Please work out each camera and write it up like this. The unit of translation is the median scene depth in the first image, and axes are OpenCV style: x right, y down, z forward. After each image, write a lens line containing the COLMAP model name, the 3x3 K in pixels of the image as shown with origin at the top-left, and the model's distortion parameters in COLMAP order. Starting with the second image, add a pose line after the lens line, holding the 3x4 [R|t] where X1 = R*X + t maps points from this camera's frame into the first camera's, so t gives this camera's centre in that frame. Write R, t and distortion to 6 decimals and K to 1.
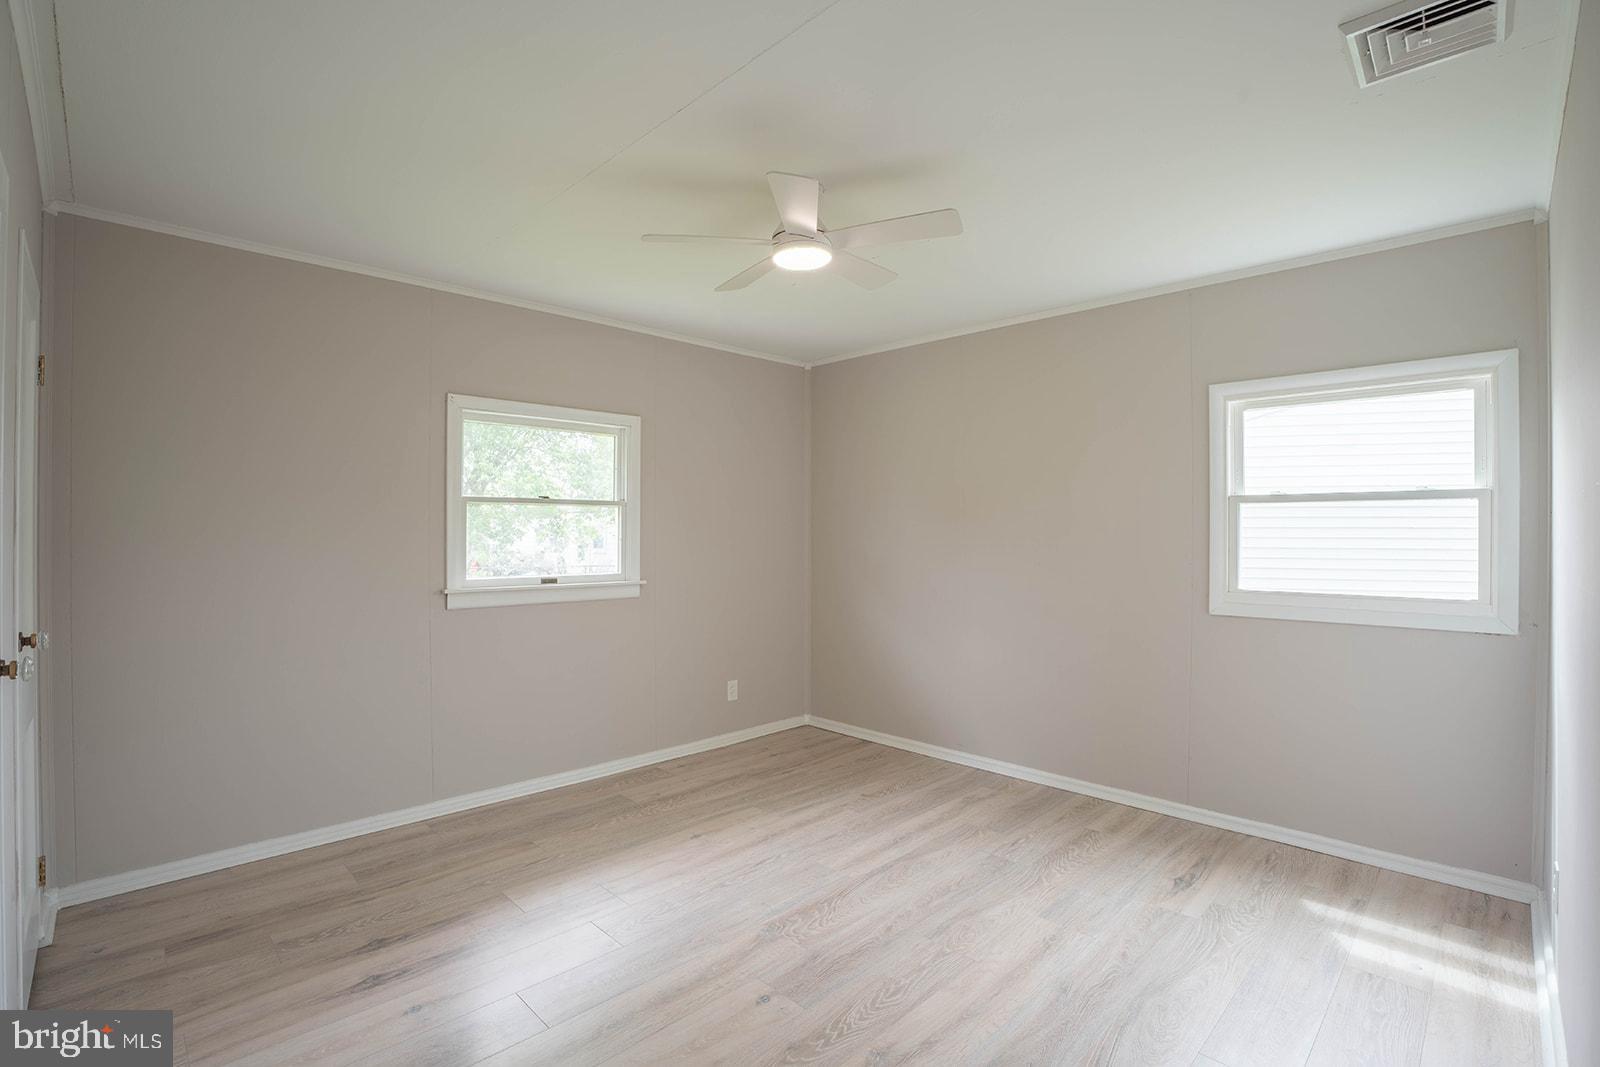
lens RADIAL K [[741.7, 0, 802.3], [0, 741.7, 533.6], [0, 0, 1]] dist [-0.043329, 0.006167]
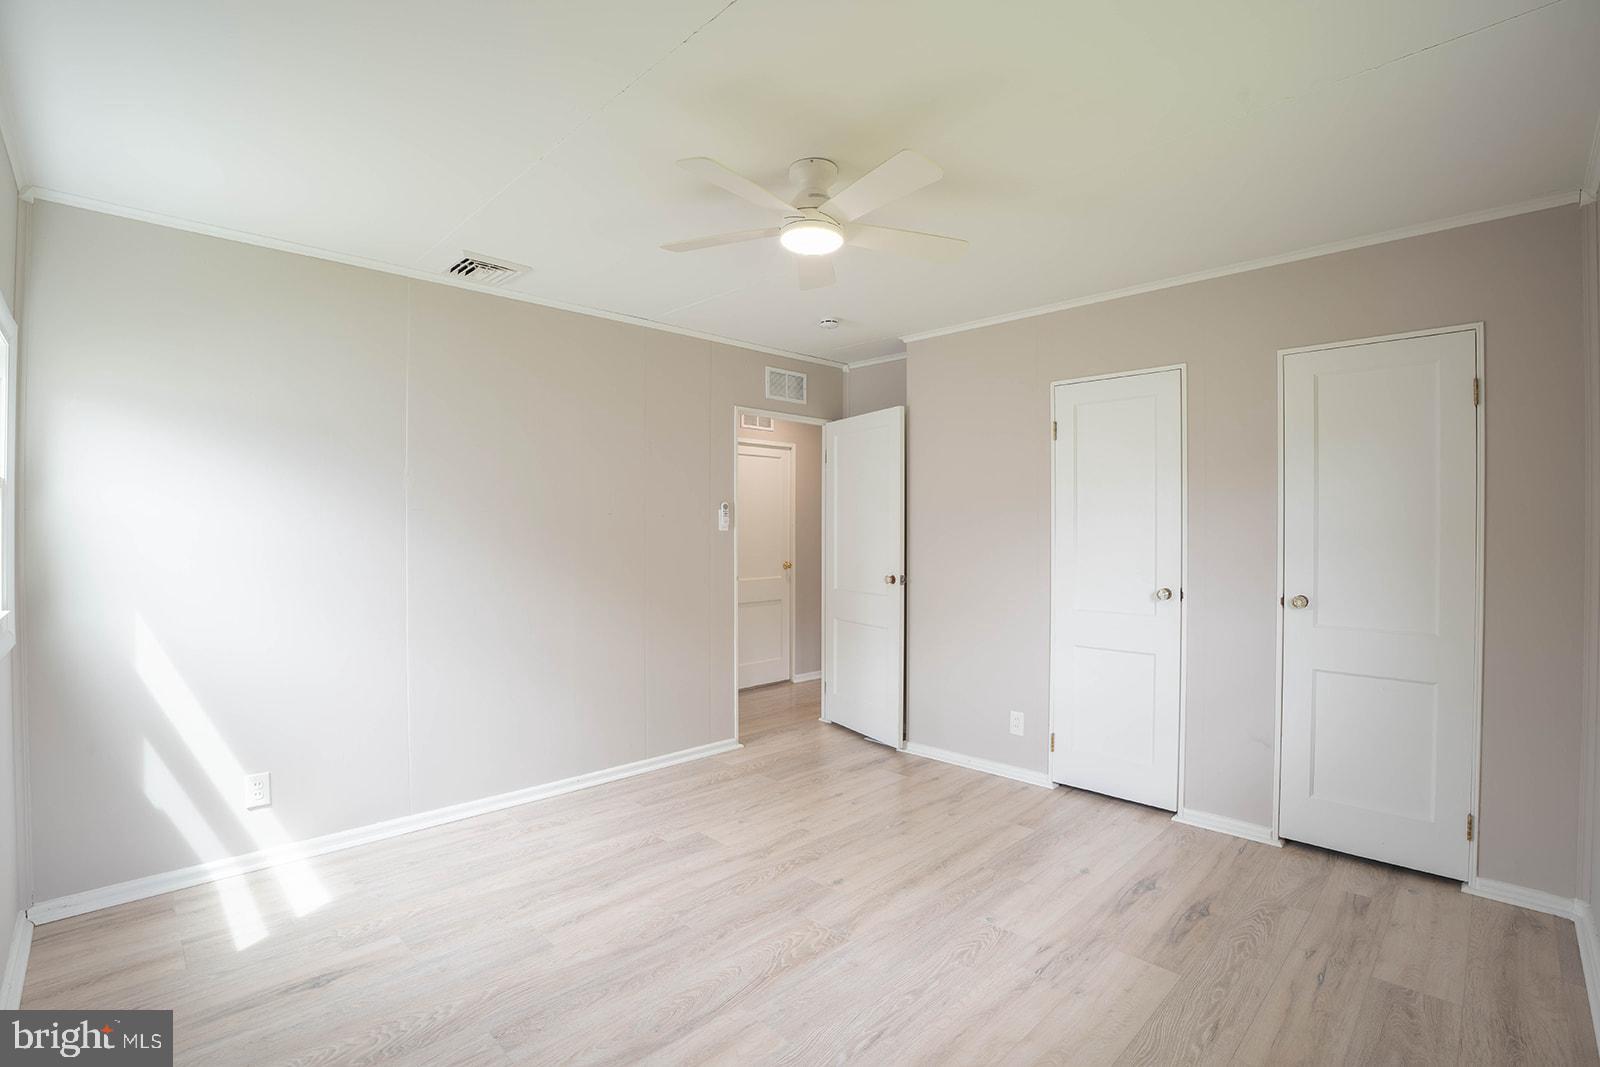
lens RADIAL K [[741.7, 0, 800.8], [0, 741.7, 534.1], [0, 0, 1]] dist [-0.043329, 0.006167]
pose [[-0.999991, -0.002959, 0.003056, 0.010651], [-0.002946, 0.999987, 0.004224, -0.002147], [-0.003068, 0.004215, -0.999986, 1.966913]]
